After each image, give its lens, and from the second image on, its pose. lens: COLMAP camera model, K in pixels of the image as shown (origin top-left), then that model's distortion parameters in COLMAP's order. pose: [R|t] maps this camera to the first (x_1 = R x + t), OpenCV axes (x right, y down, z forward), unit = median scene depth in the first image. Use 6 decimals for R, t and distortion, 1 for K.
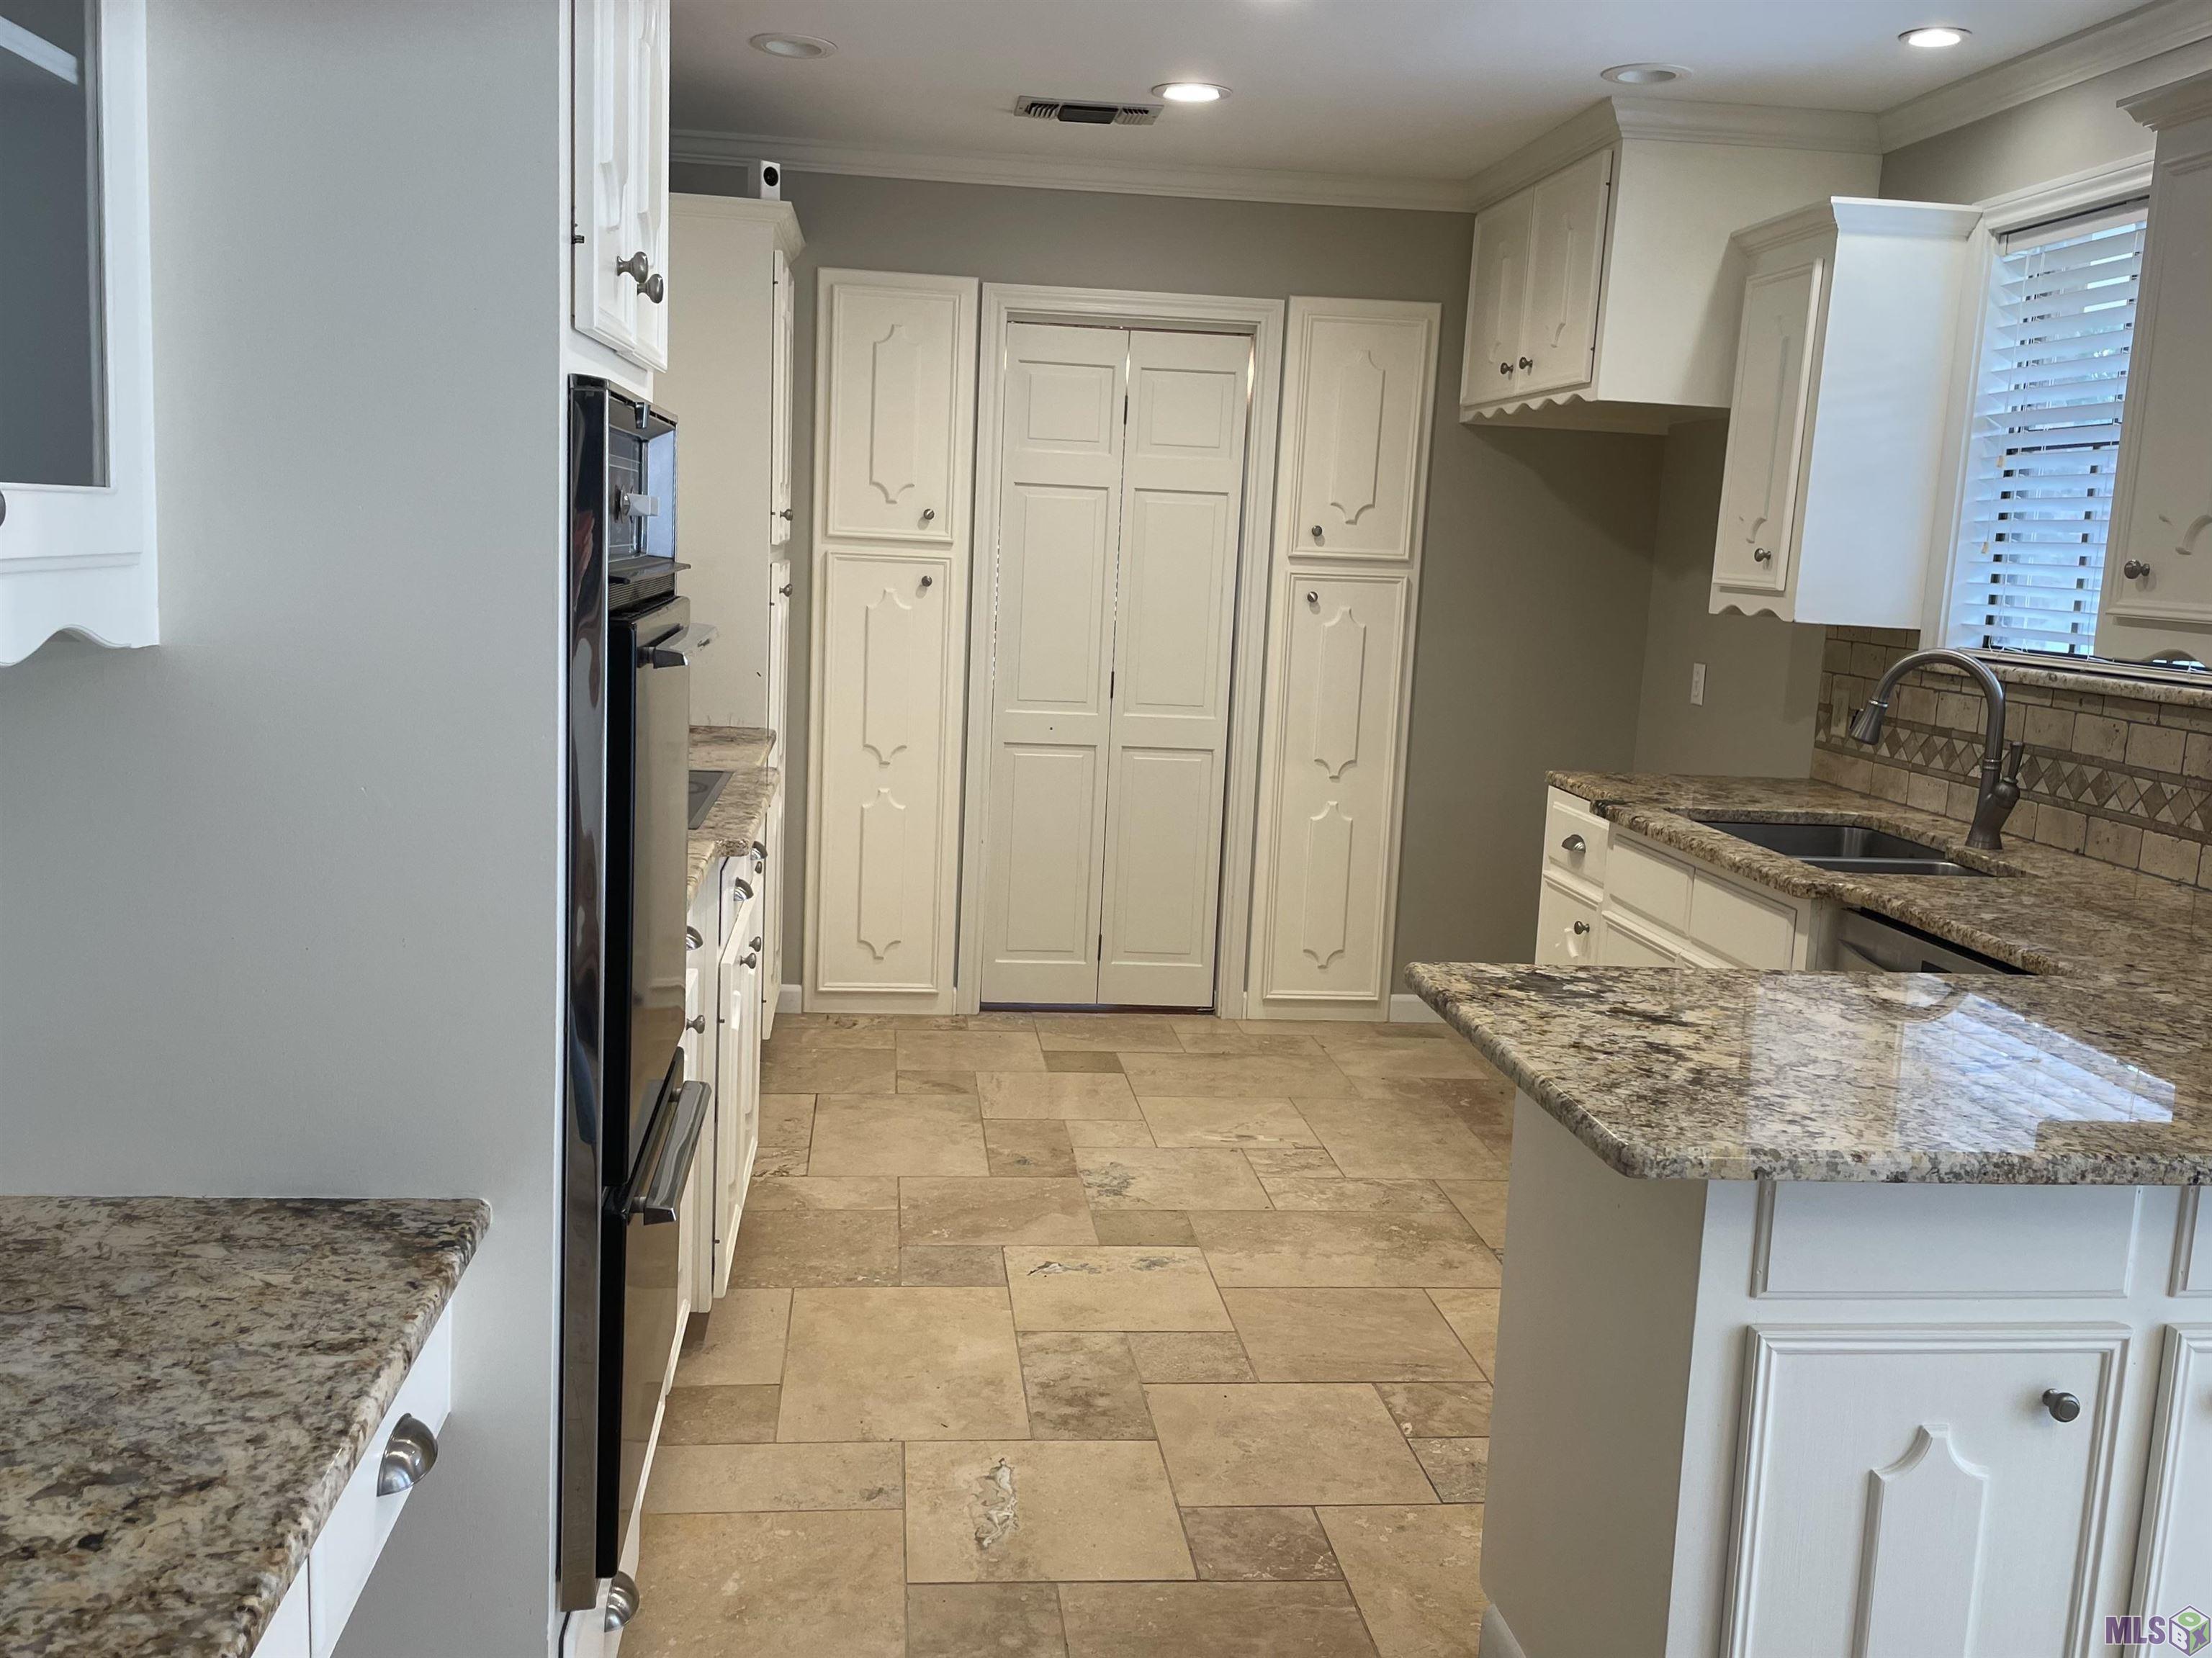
lens RADIAL K [[1850.9, 0, 1098.4], [0, 1850.9, 816.5], [0, 0, 1]] dist [0.045163, -0.039335]
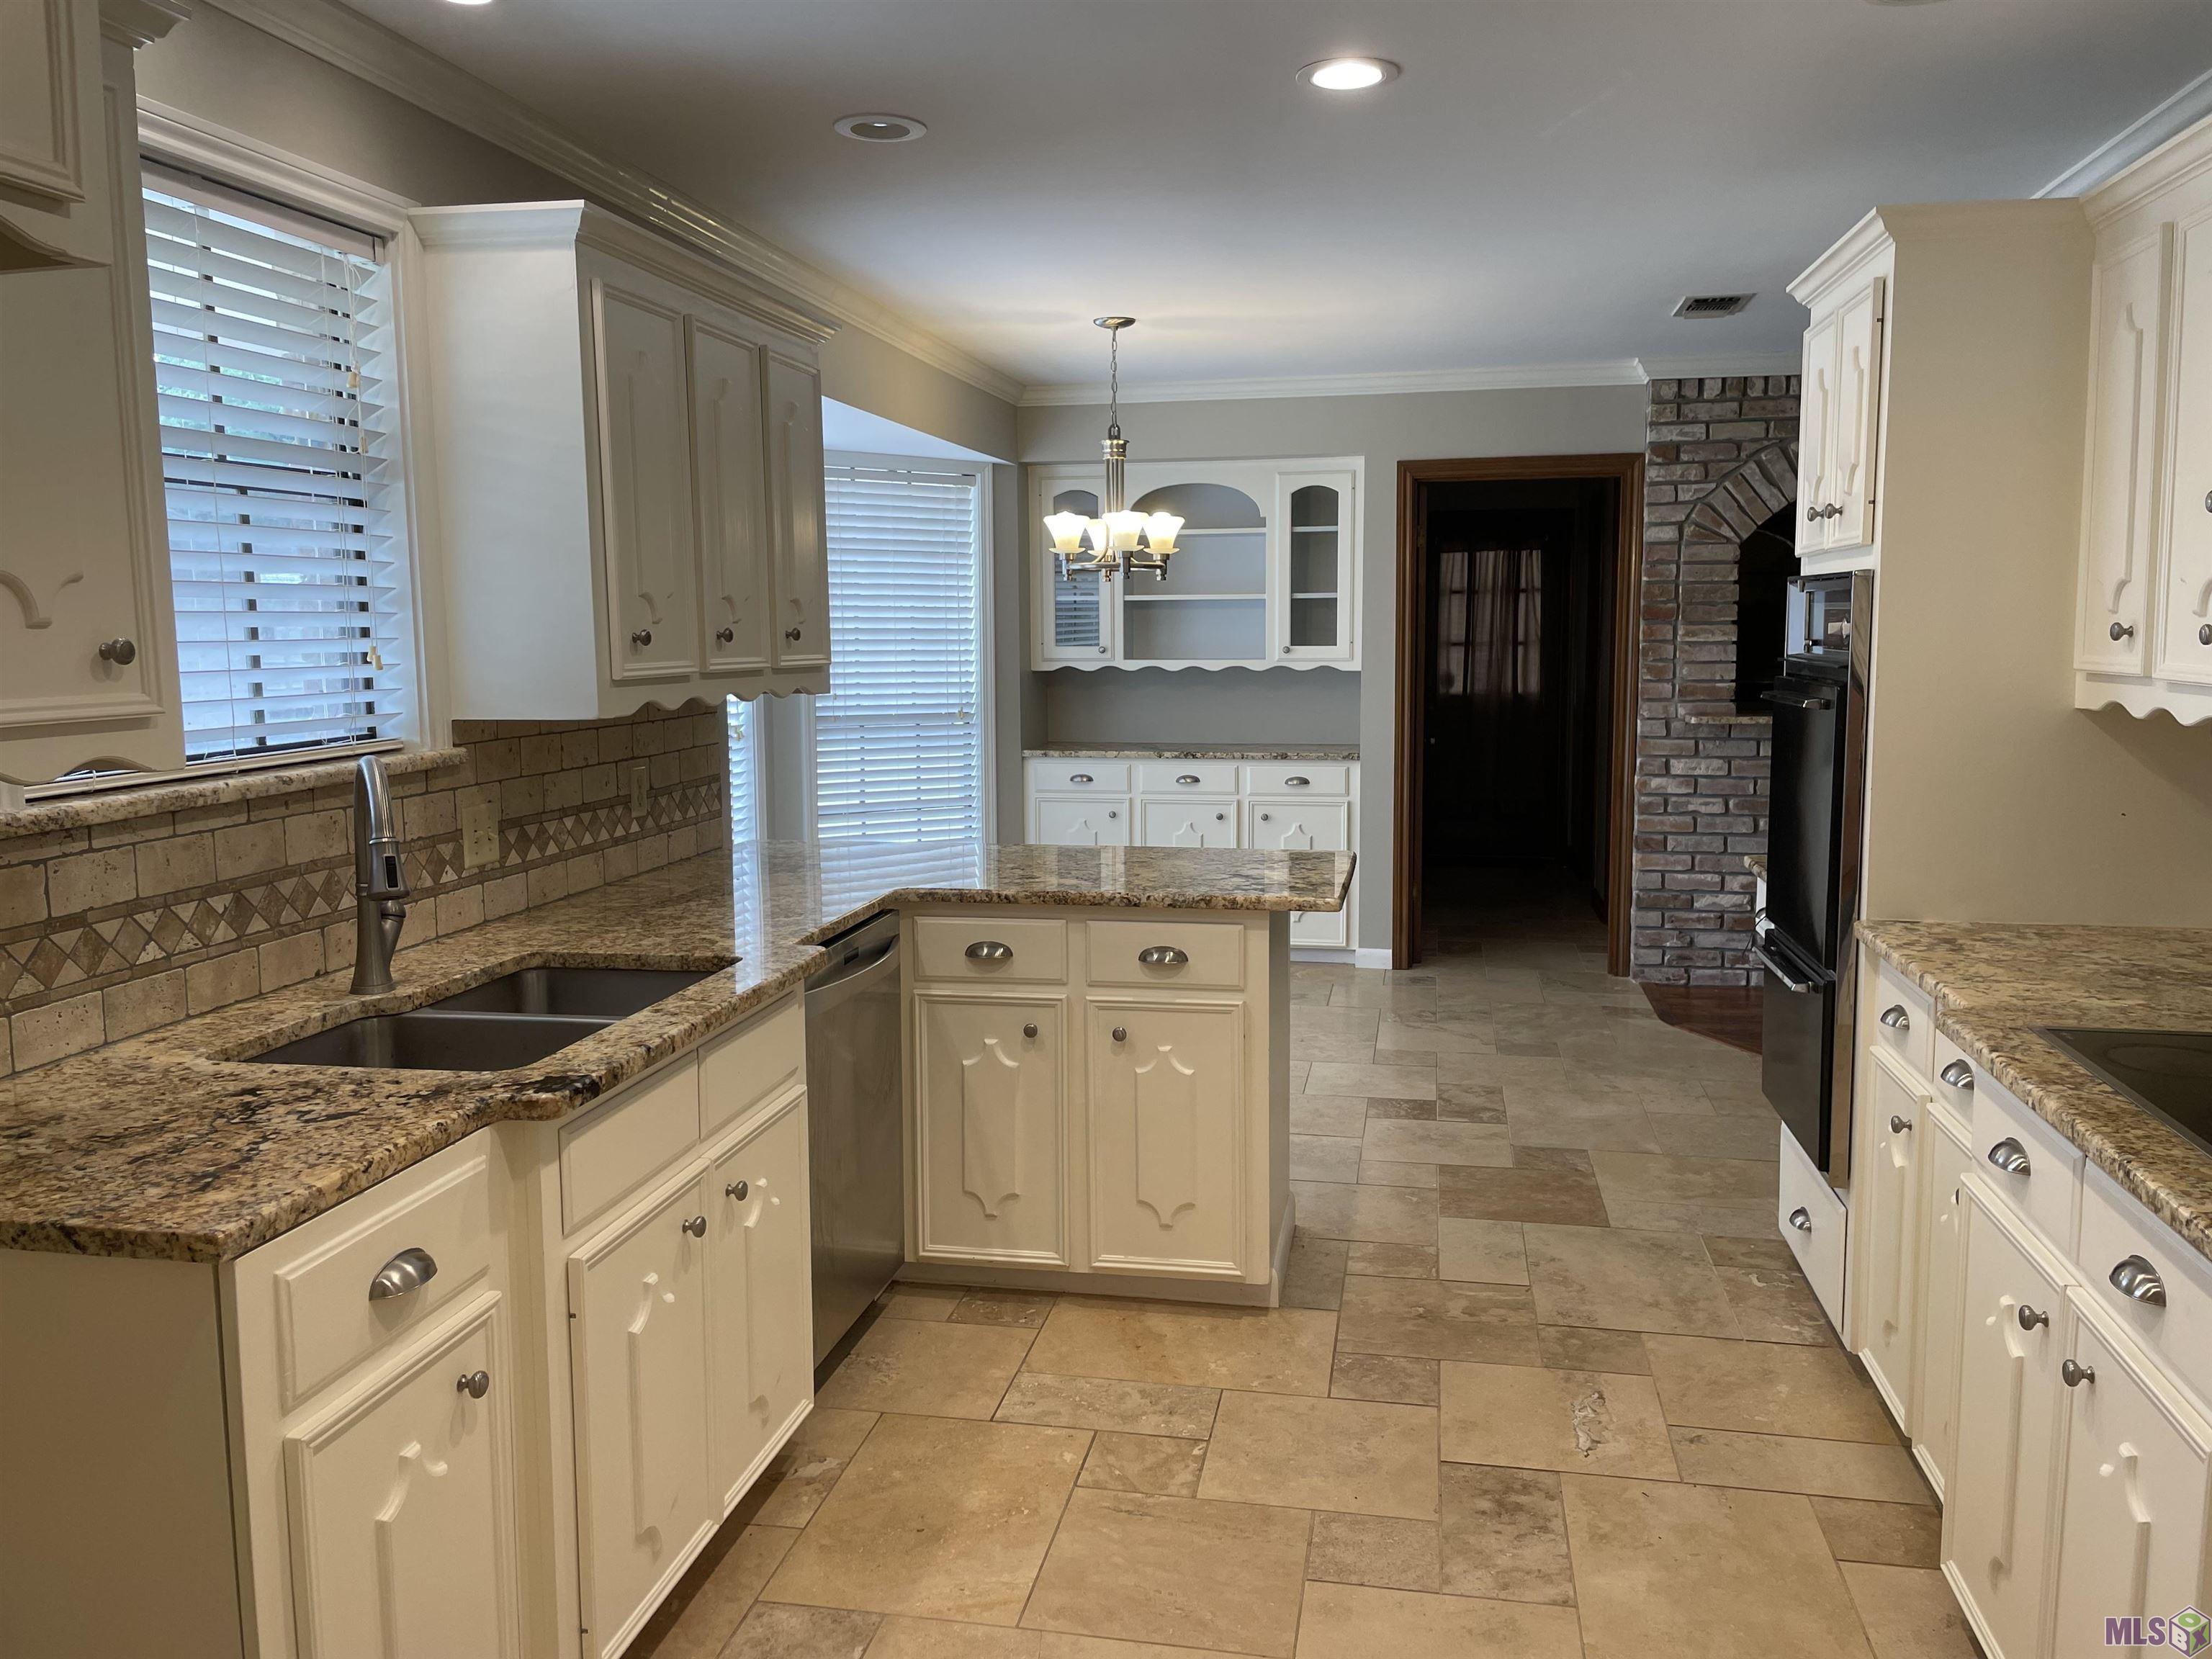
lens RADIAL K [[1663.8, 0, 1103.8], [0, 1663.8, 830.5], [0, 0, 1]] dist [0.053729, -0.078745]
pose [[-0.952170, -0.075112, 0.296192, -0.040535], [0.012261, 0.959145, 0.282648, -0.274983], [-0.305321, 0.272761, -0.912349, 1.692150]]
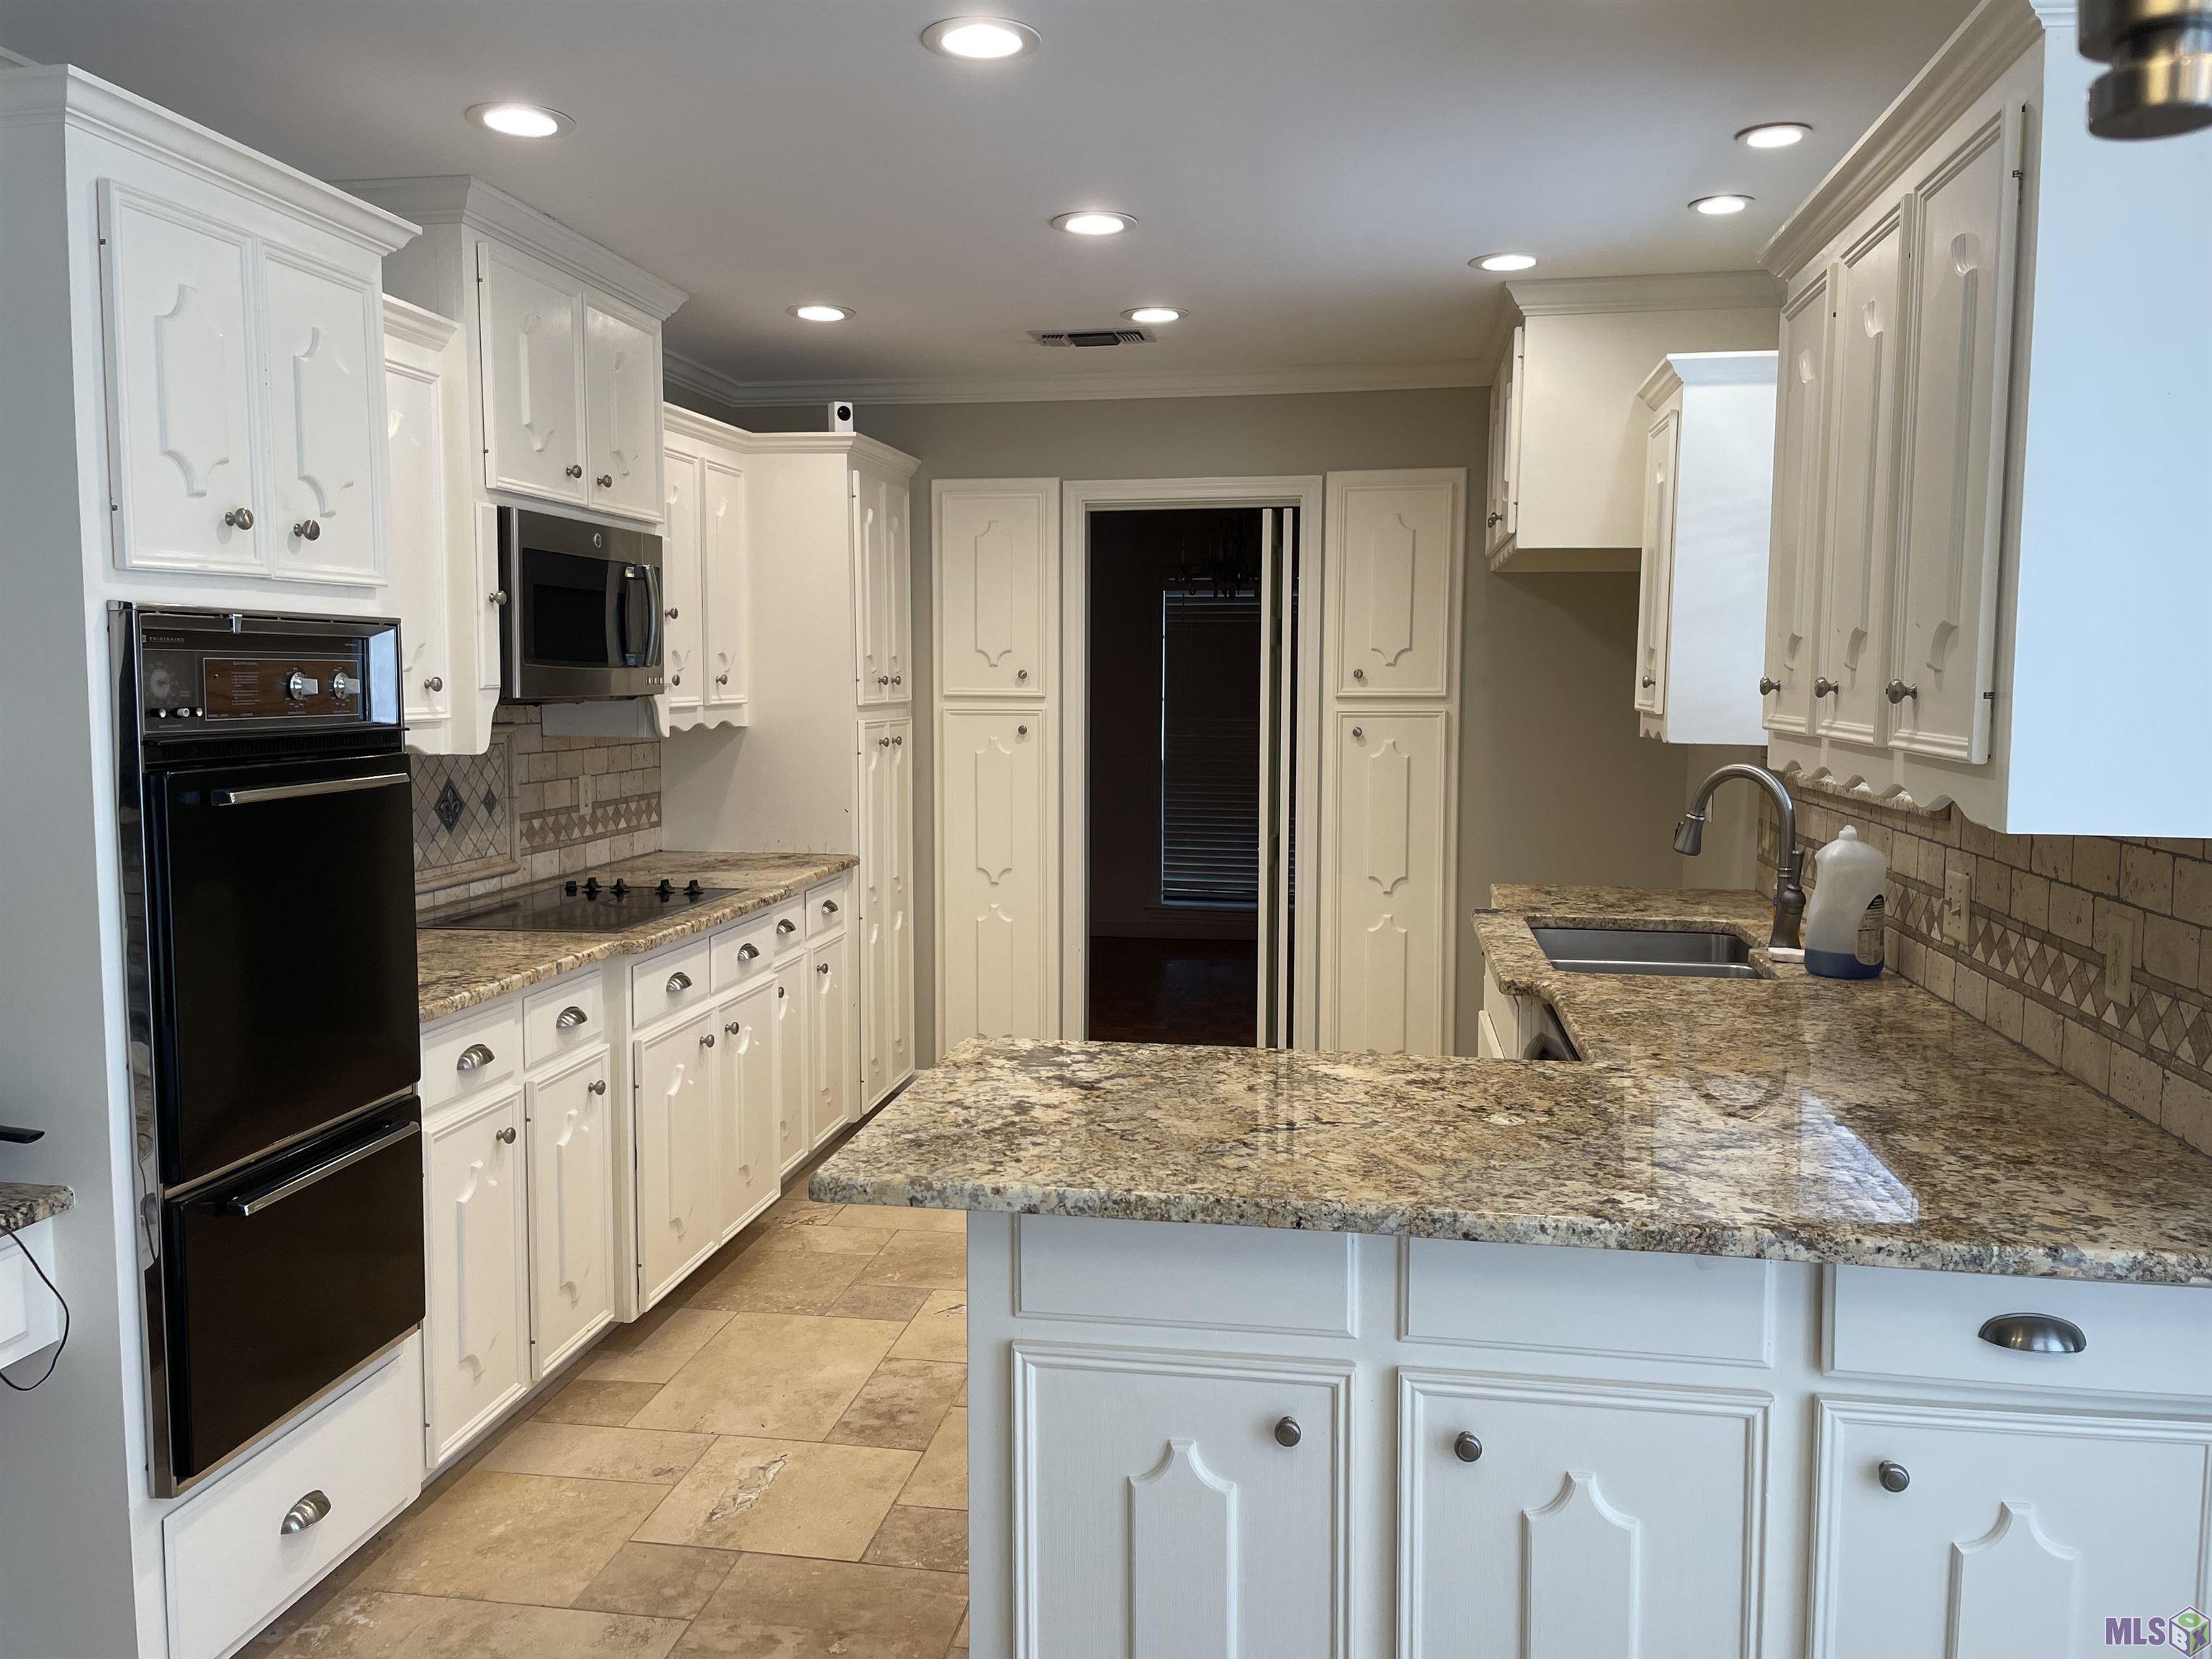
lens RADIAL K [[1663.8, 0, 1105.3], [0, 1663.8, 817.8], [0, 0, 1]] dist [0.053729, -0.078745]
pose [[0.962107, -0.019718, -0.271958, 0.398095], [-0.000261, 0.997315, -0.073231, 0.011831], [0.272672, 0.070527, 0.959519, -0.011889]]
